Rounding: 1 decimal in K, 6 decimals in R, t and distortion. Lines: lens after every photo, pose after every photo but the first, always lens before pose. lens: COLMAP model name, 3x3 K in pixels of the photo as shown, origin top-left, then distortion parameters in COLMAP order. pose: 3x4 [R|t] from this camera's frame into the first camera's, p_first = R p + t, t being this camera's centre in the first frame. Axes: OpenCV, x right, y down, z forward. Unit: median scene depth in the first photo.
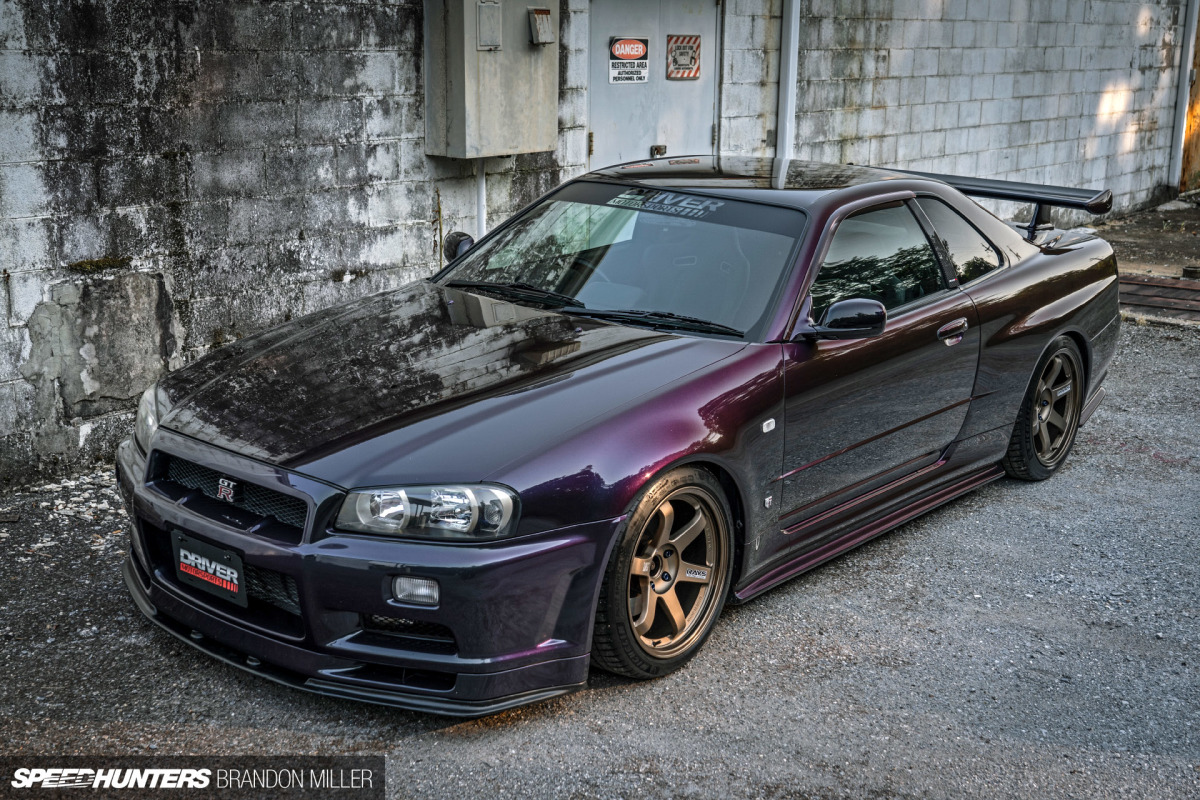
lens RADIAL K [[1501.2, 0, 601.4], [0, 1501.2, 407.4], [0, 0, 1]] dist [0.070868, -0.083509]
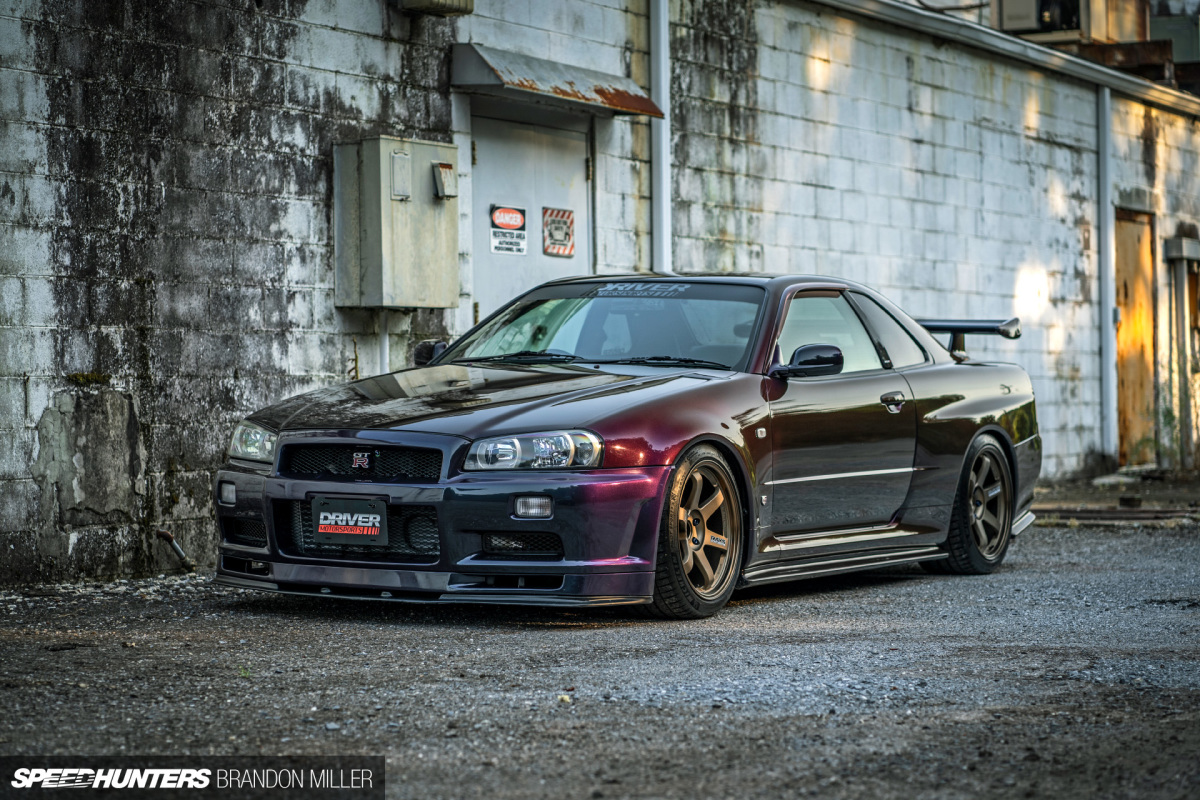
lens RADIAL K [[2816.9, 0, 600.0], [0, 2816.9, 400.0], [0, 0, 1]] dist [0.132116, -2.813588]
pose [[0.985727, -0.027978, 0.166012, -0.298436], [0.067226, 0.969477, -0.235786, 0.389223], [-0.154348, 0.243580, 0.957520, -0.881499]]
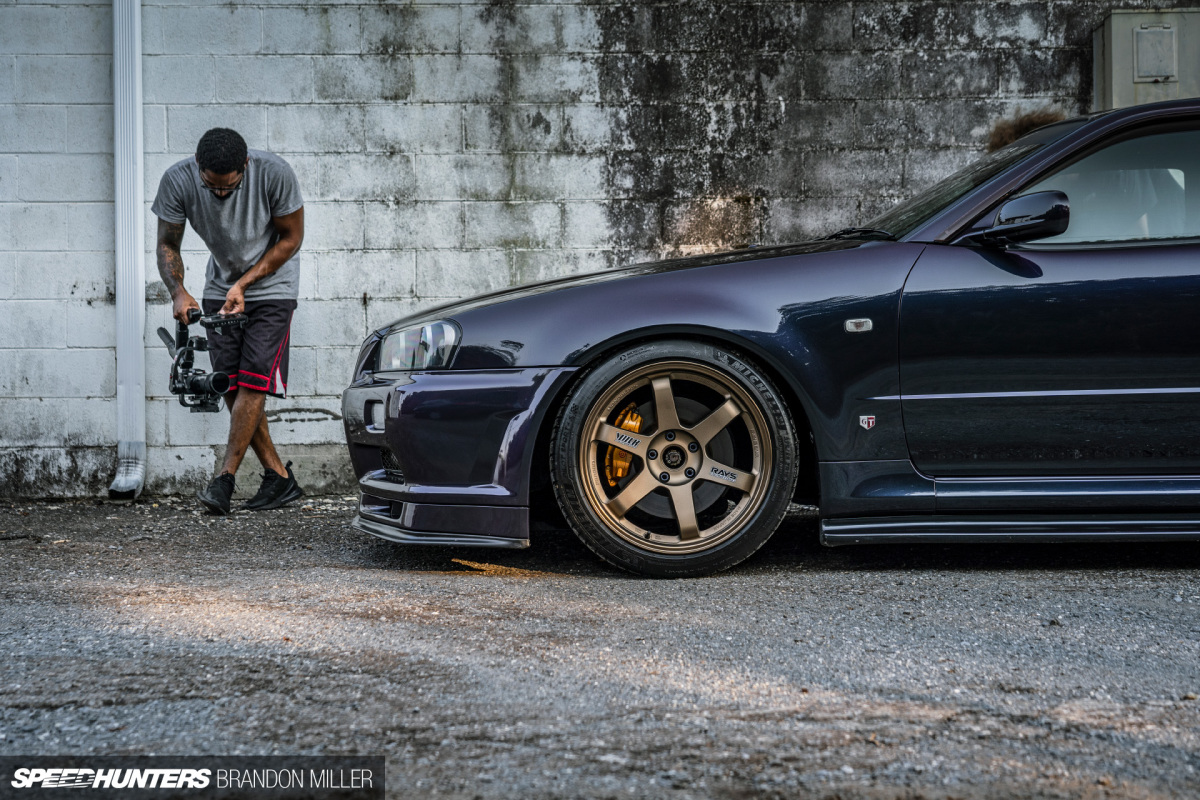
lens RADIAL K [[1764.8, 0, 600.0], [0, 1764.8, 400.0], [0, 0, 1]] dist [0.079667, -0.031634]
pose [[0.624325, -0.023134, -0.780822, 0.594538], [-0.170309, 0.971485, -0.164958, 0.182551], [0.762373, 0.235969, 0.602583, 0.229572]]
